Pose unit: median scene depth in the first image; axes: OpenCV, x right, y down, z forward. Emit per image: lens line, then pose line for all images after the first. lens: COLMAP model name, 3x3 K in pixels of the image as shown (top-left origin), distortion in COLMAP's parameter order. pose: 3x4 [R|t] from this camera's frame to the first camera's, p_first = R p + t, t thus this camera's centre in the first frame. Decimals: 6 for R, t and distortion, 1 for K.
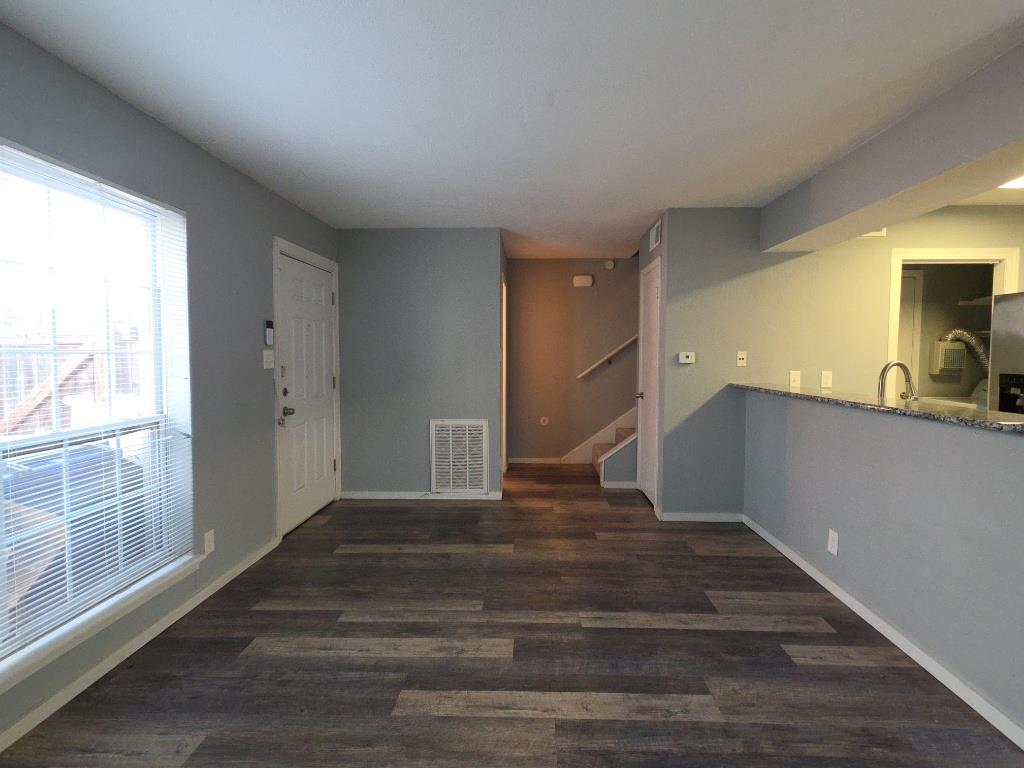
lens RADIAL K [[501.3, 0, 519.2], [0, 501.3, 377.0], [0, 0, 1]] dist [0.015994, -0.007644]
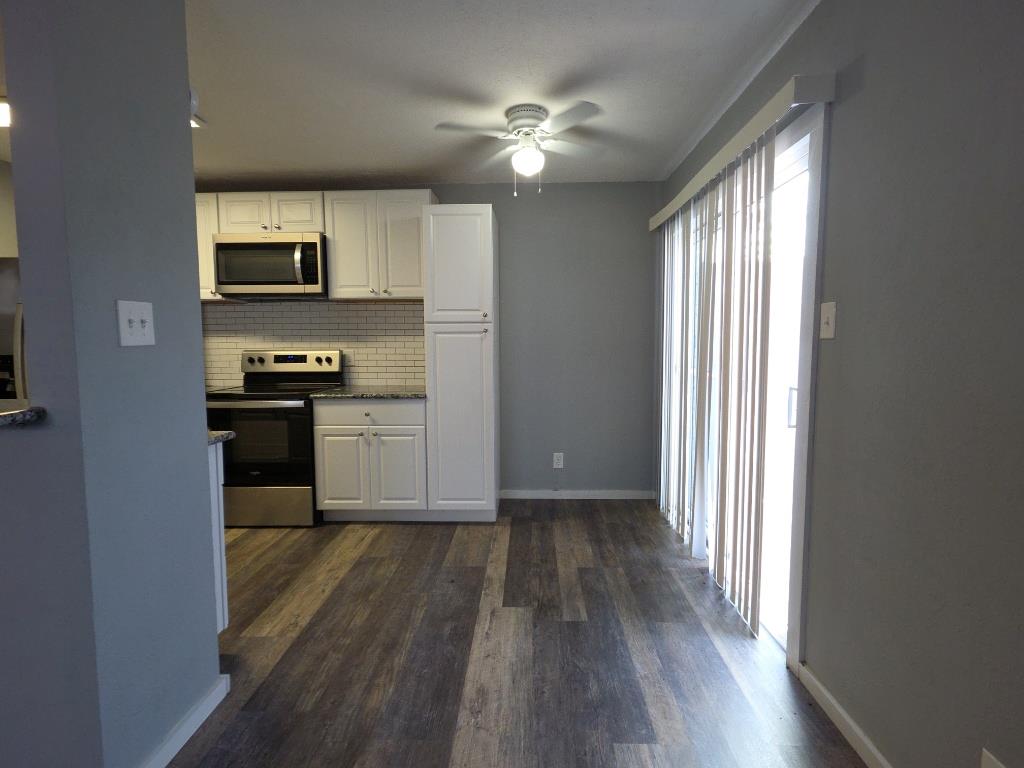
lens RADIAL K [[501.3, 0, 519.2], [0, 501.3, 377.0], [0, 0, 1]] dist [0.015994, -0.007644]
pose [[-0.006130, -0.078342, 0.996908, 0.185540], [0.056571, 0.995303, 0.078563, 0.018442], [-0.998380, 0.056878, -0.001669, 0.195696]]
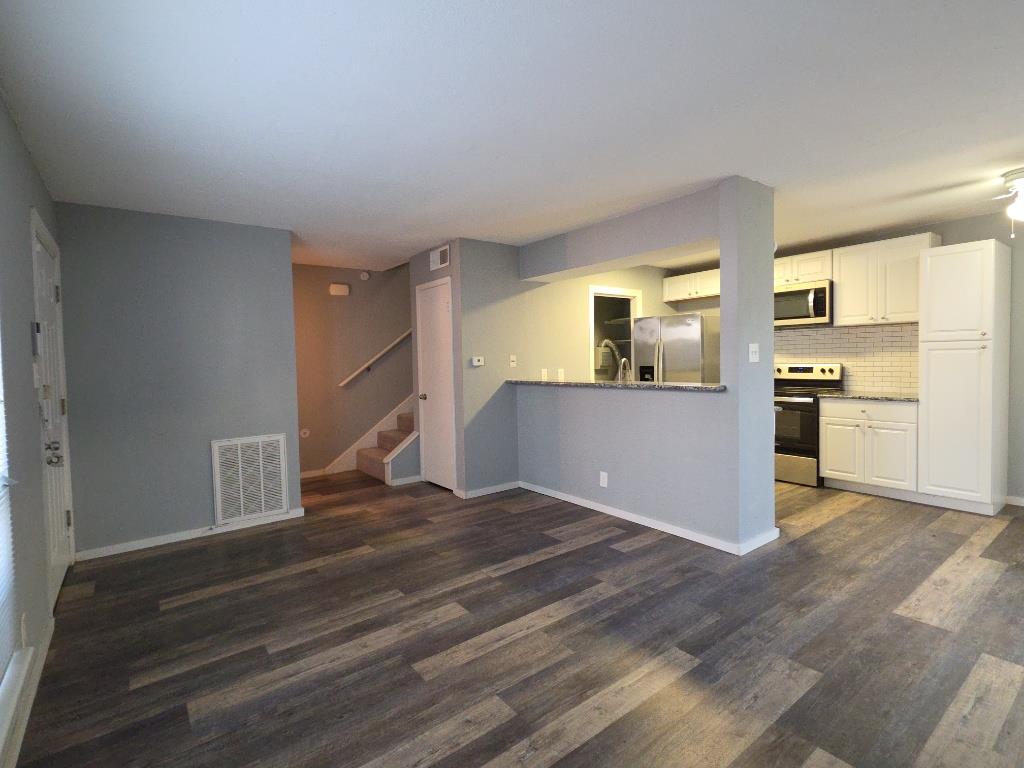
lens RADIAL K [[501.3, 0, 519.2], [0, 501.3, 377.0], [0, 0, 1]] dist [0.015994, -0.007644]
pose [[0.772774, -0.043462, 0.633192, -0.548219], [0.056159, 0.998422, -0.000007, 0.008279], [-0.632192, 0.035565, 0.773995, -0.011229]]
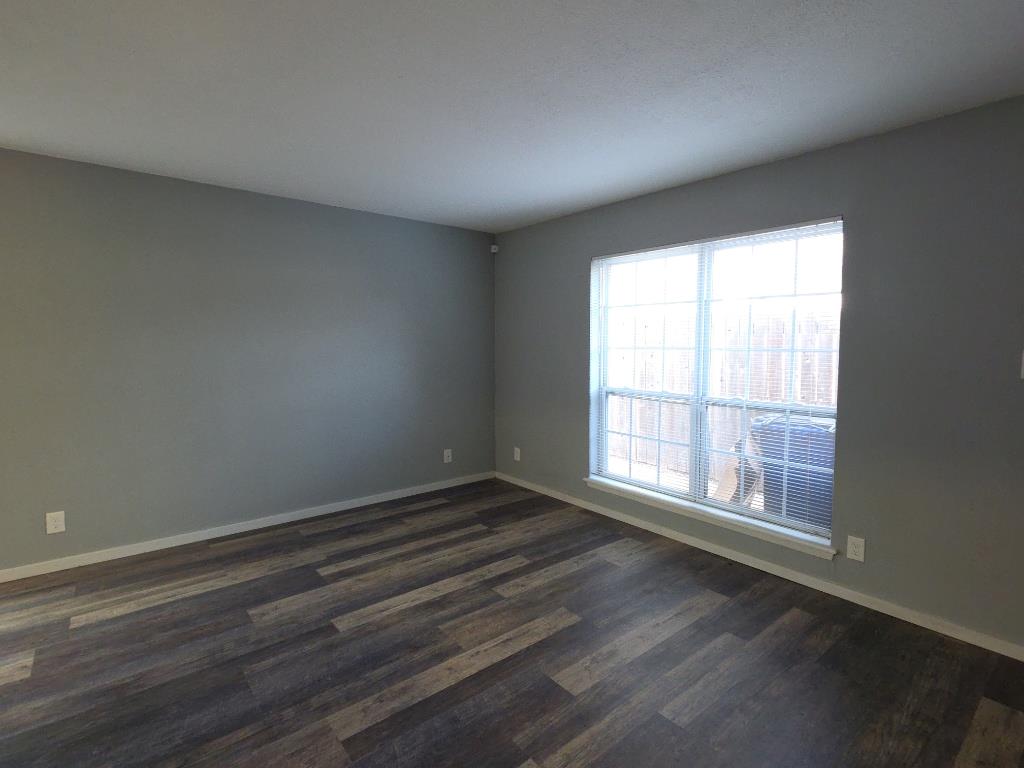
lens RADIAL K [[501.3, 0, 519.2], [0, 501.3, 377.0], [0, 0, 1]] dist [0.015994, -0.007644]
pose [[-0.748192, 0.040318, -0.662256, 0.530553], [-0.037758, 0.993947, 0.103168, -0.078840], [0.662407, 0.102195, -0.742141, 1.351252]]
